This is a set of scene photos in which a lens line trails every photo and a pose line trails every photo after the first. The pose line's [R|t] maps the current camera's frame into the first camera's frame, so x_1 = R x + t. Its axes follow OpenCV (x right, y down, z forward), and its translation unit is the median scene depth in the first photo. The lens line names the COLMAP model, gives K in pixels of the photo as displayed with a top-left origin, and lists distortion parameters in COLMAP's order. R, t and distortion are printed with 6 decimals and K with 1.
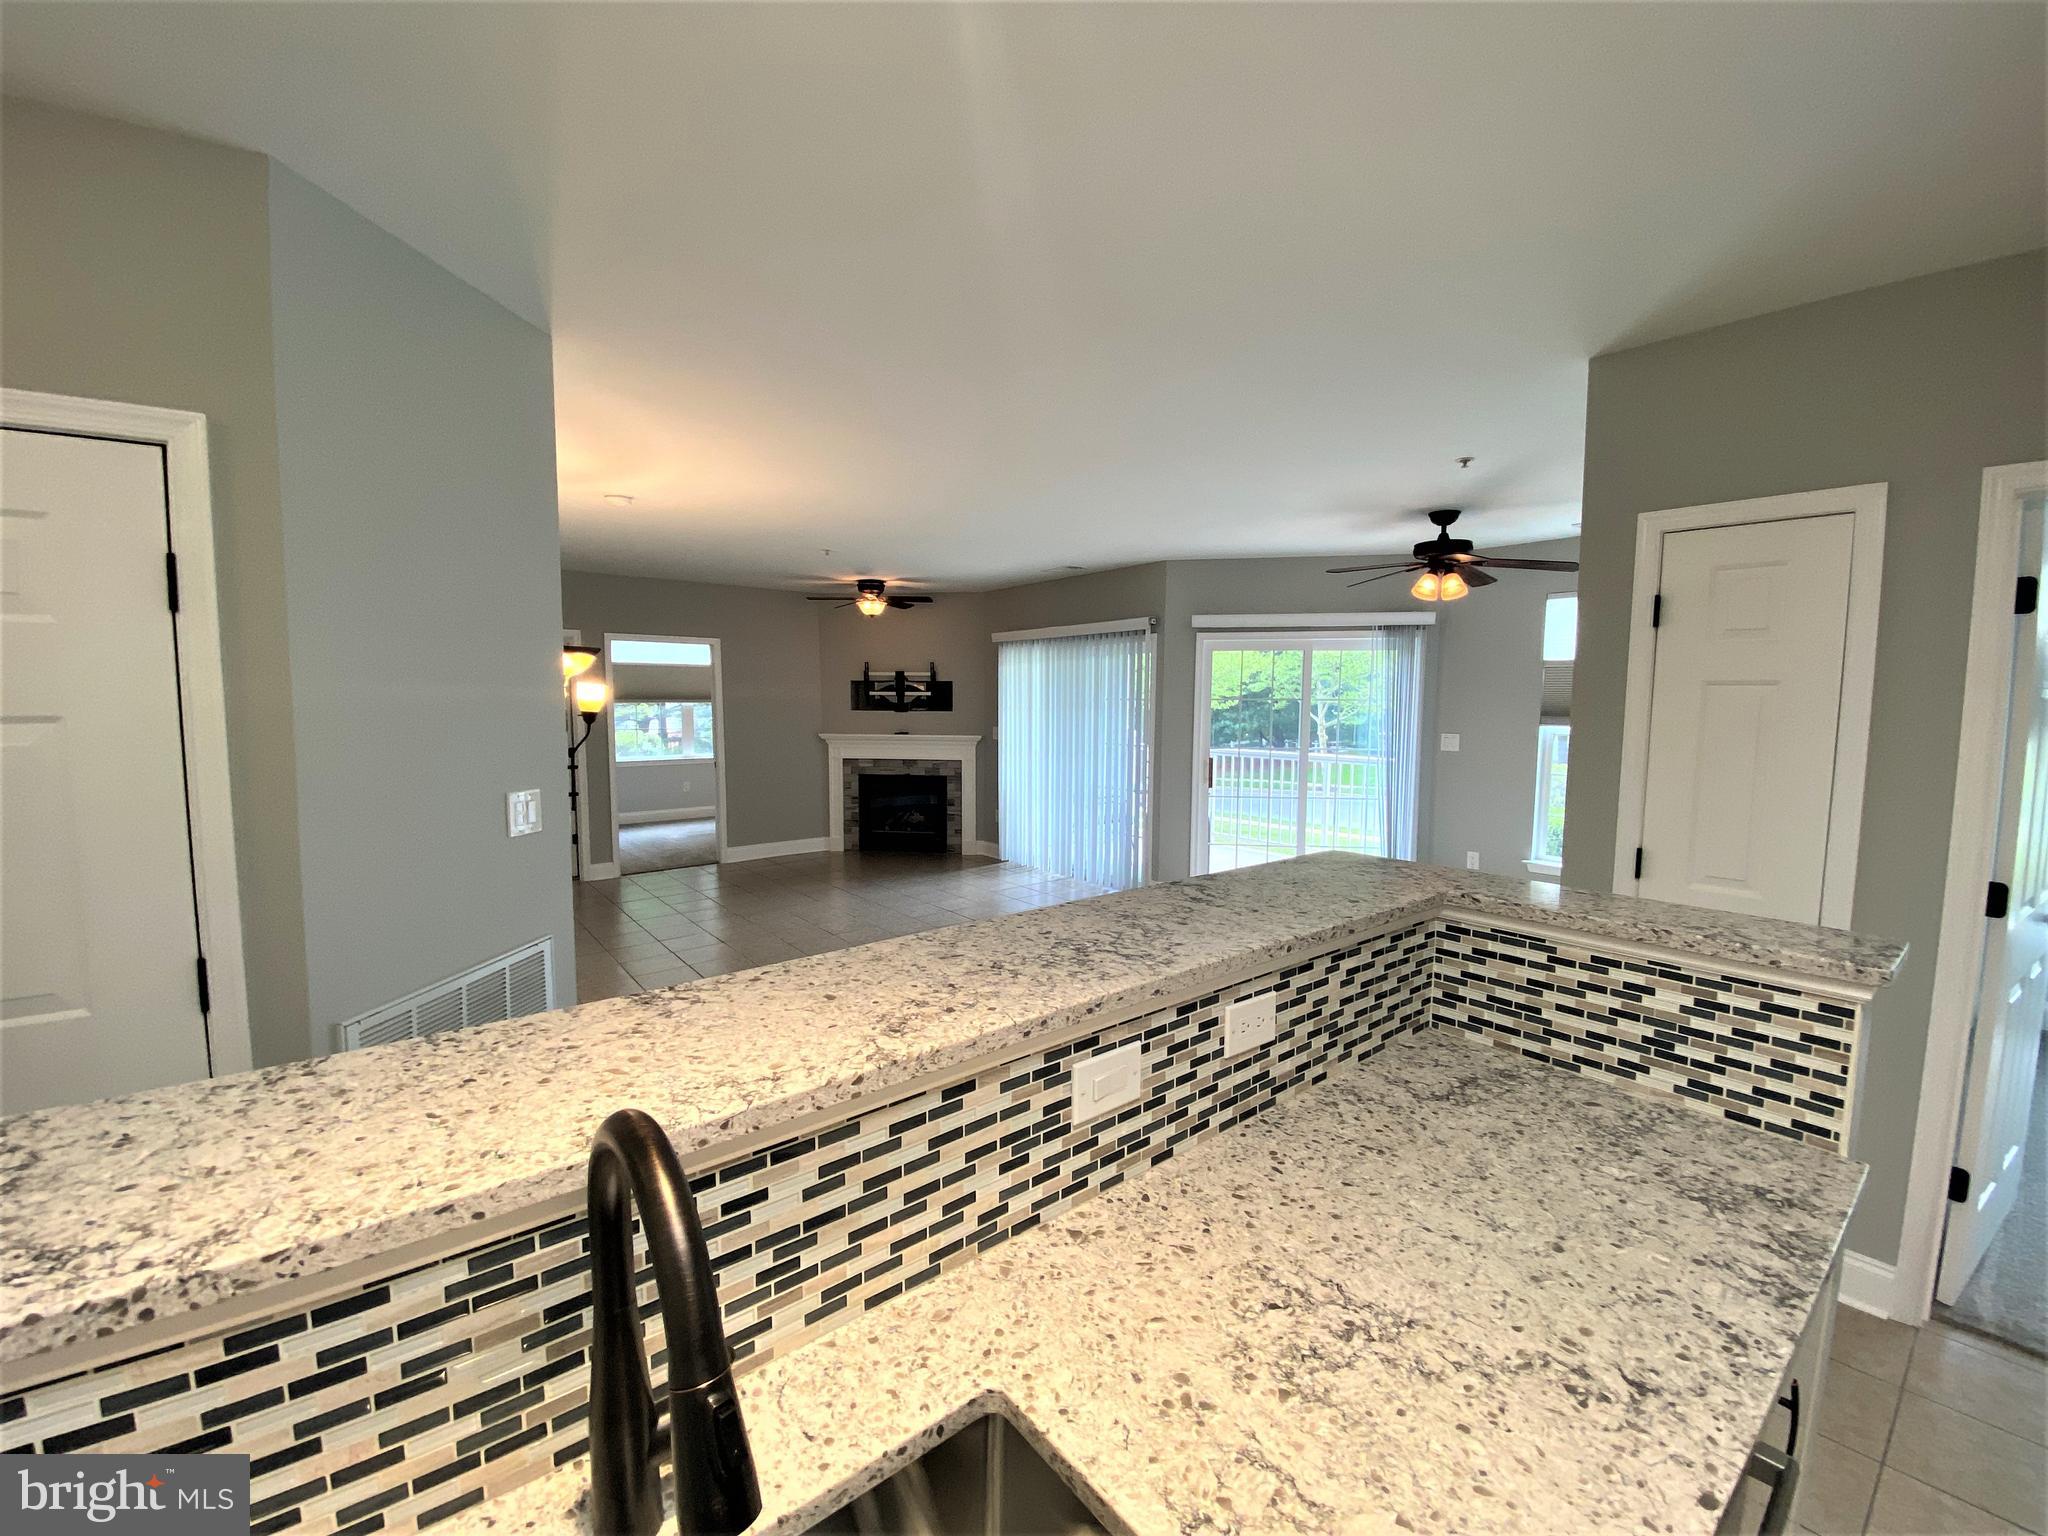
lens RADIAL K [[821.1, 0, 1027.9], [0, 821.1, 759.4], [0, 0, 1]] dist [0.009468, -0.012118]
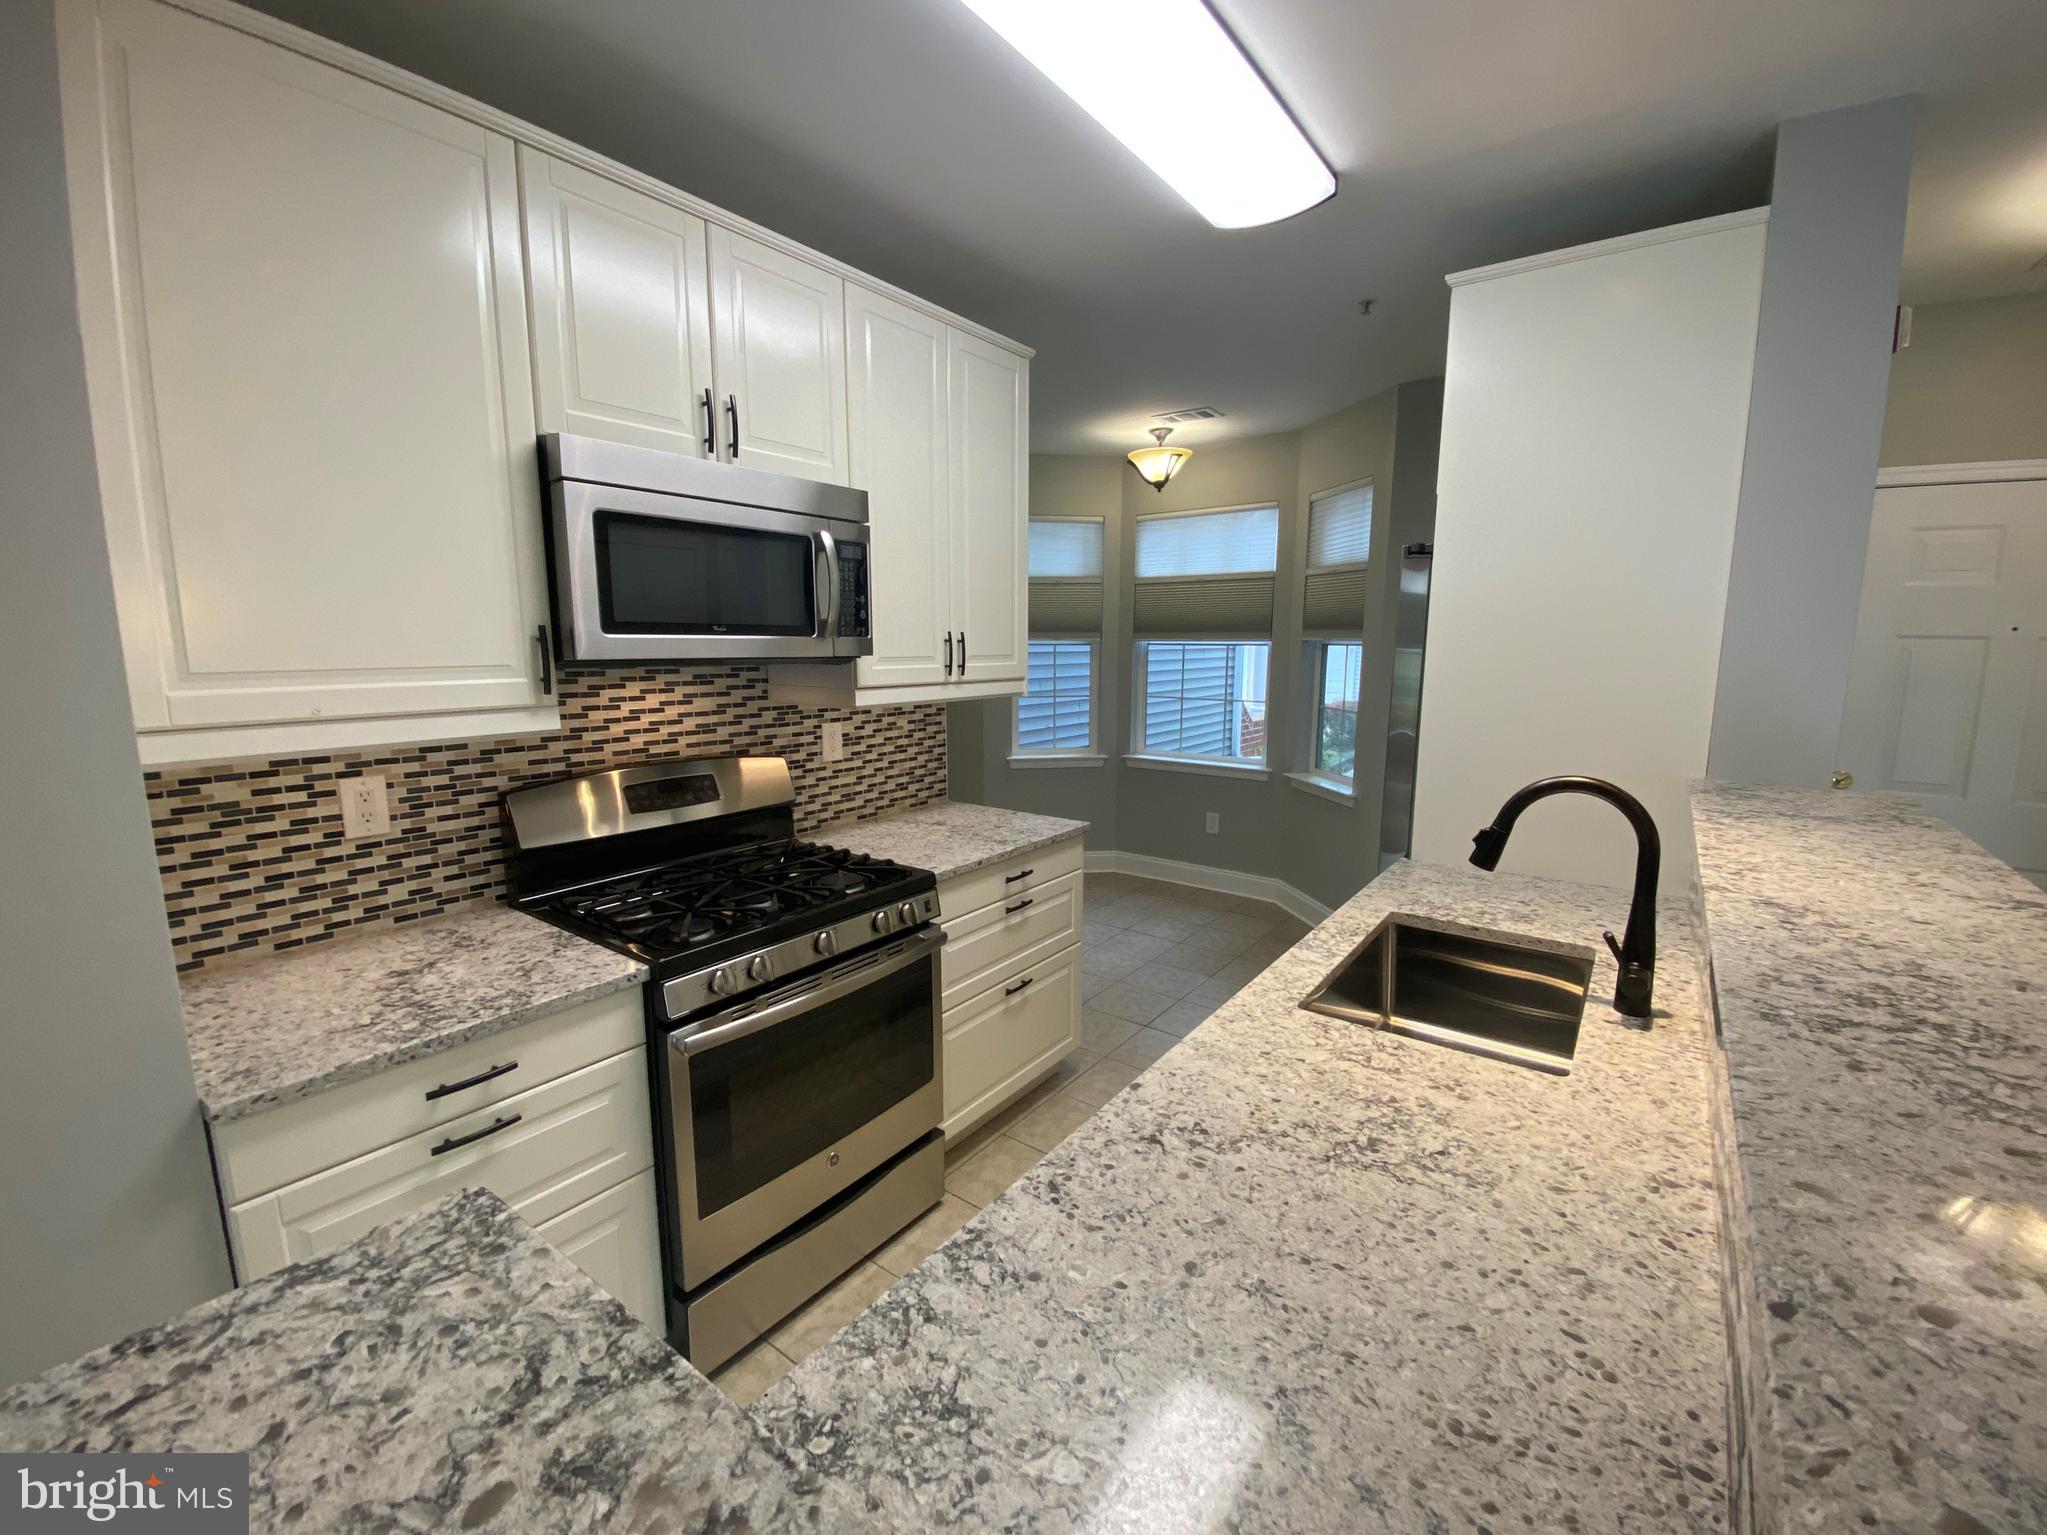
lens RADIAL K [[848.6, 0, 1022.6], [0, 848.6, 779.2], [0, 0, 1]] dist [-0.008038, -0.002428]
pose [[-0.967515, 0.038589, -0.249853, 0.763803], [-0.023821, 0.969971, 0.242053, -0.058545], [0.251691, 0.240142, -0.937541, 1.244704]]
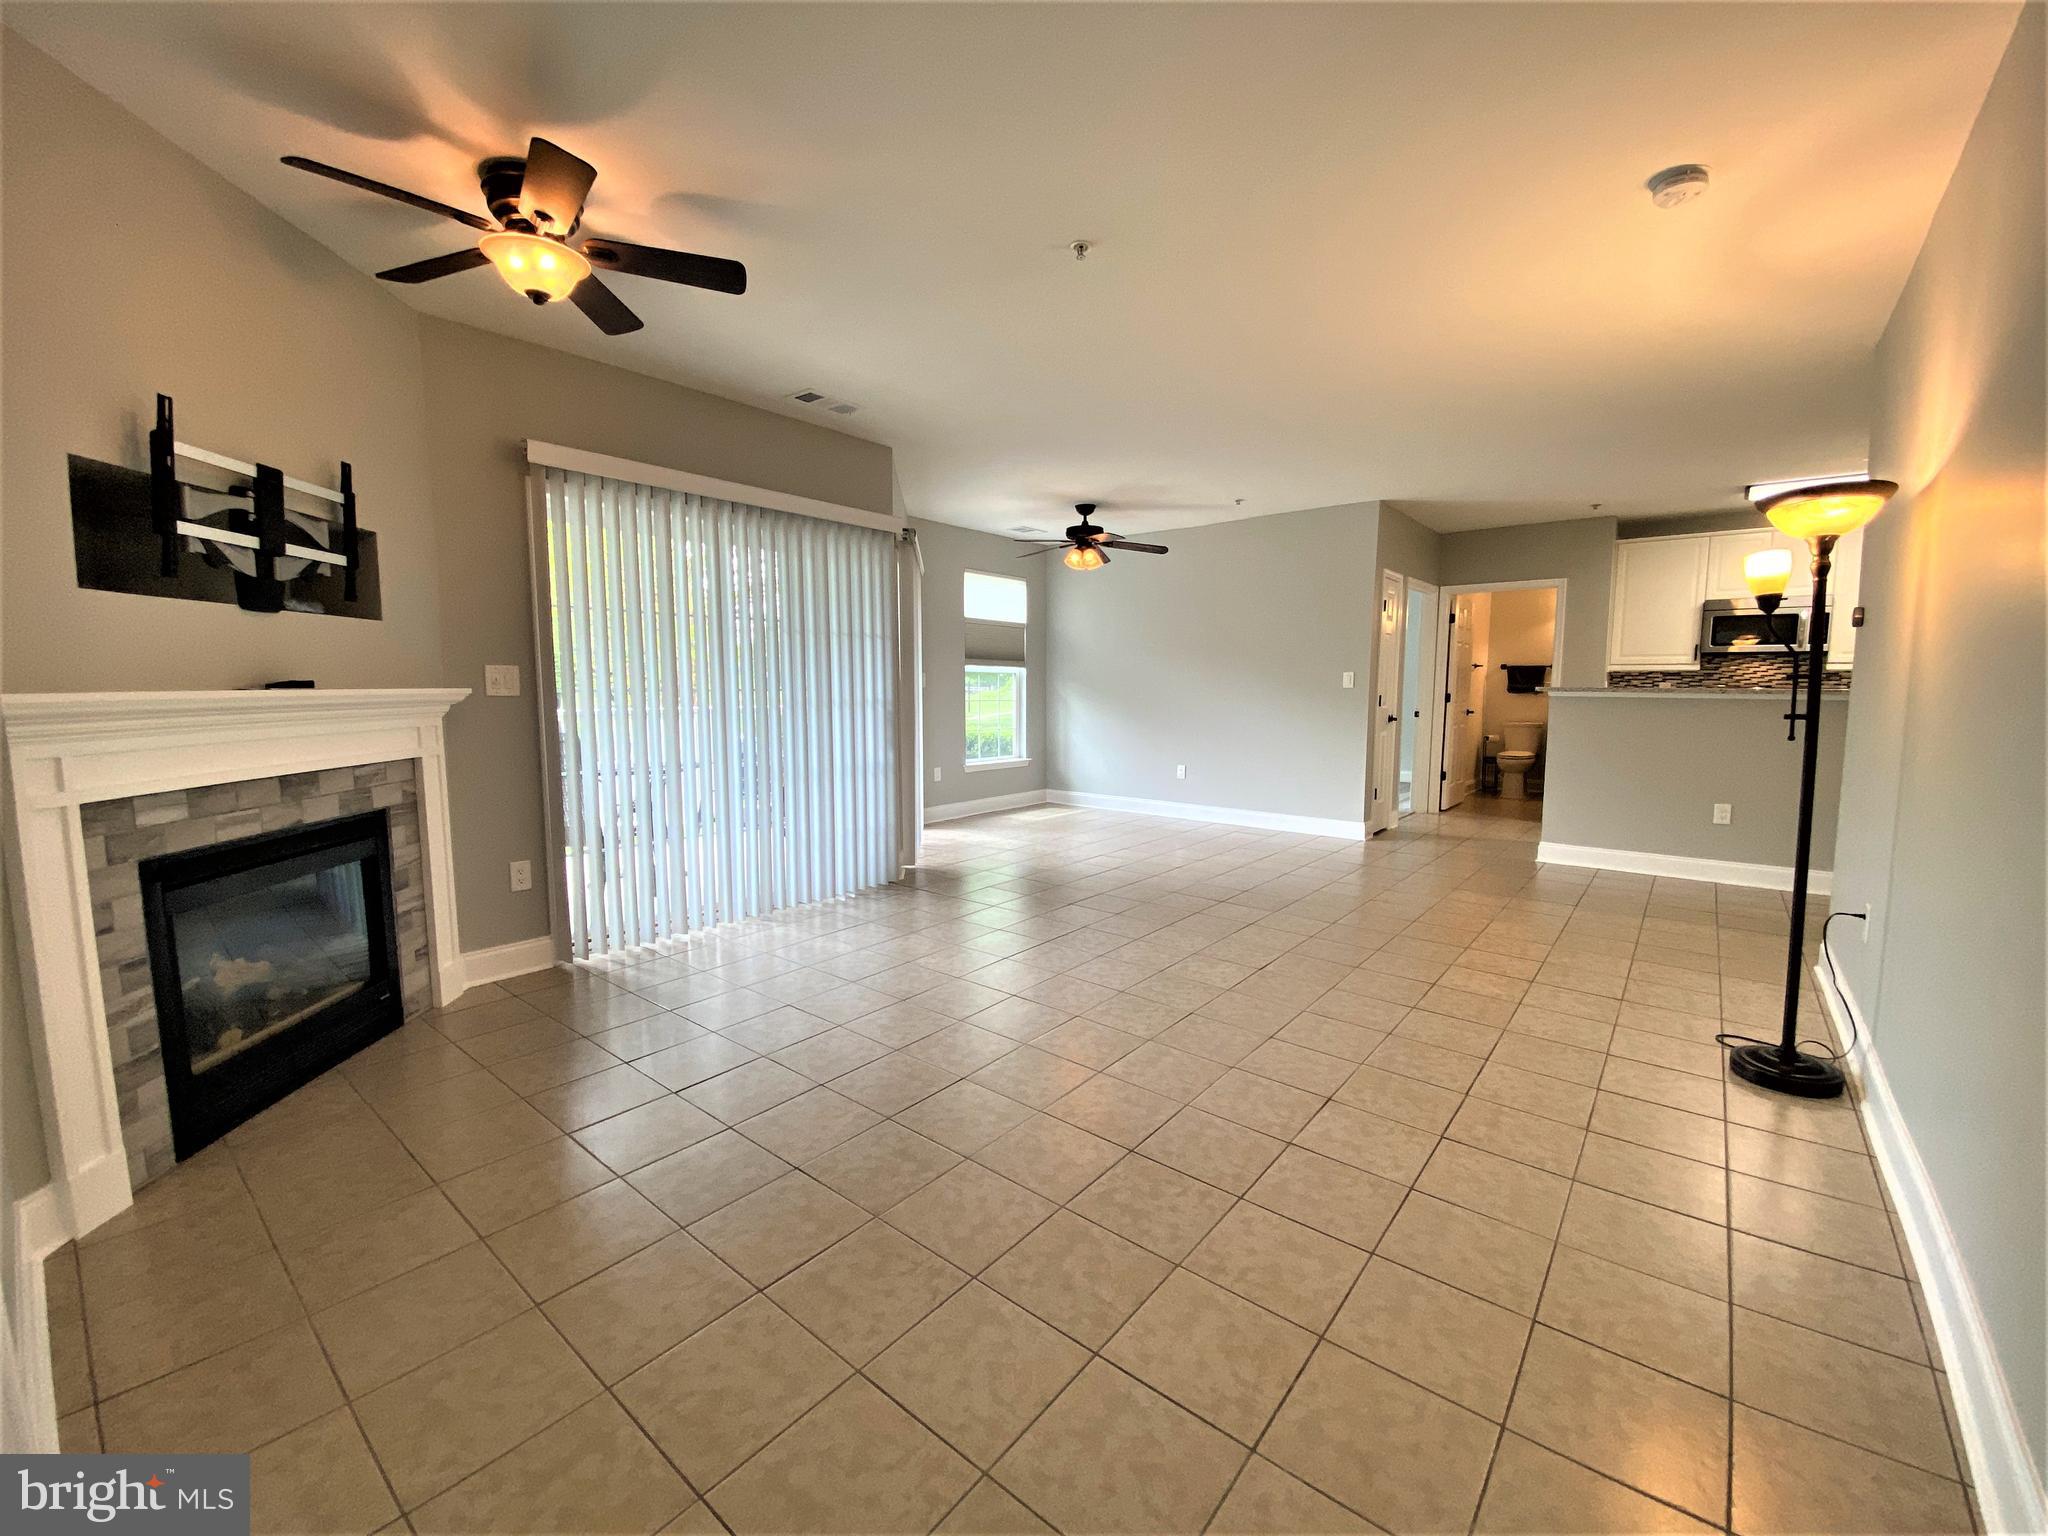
lens RADIAL K [[821.1, 0, 1041.7], [0, 821.1, 764.7], [0, 0, 1]] dist [0.009468, -0.012118]
pose [[-0.210232, -0.098743, 0.972652, -3.109512], [0.072158, 0.990606, 0.116163, -0.115776], [-0.974985, 0.094606, -0.201132, 4.999701]]
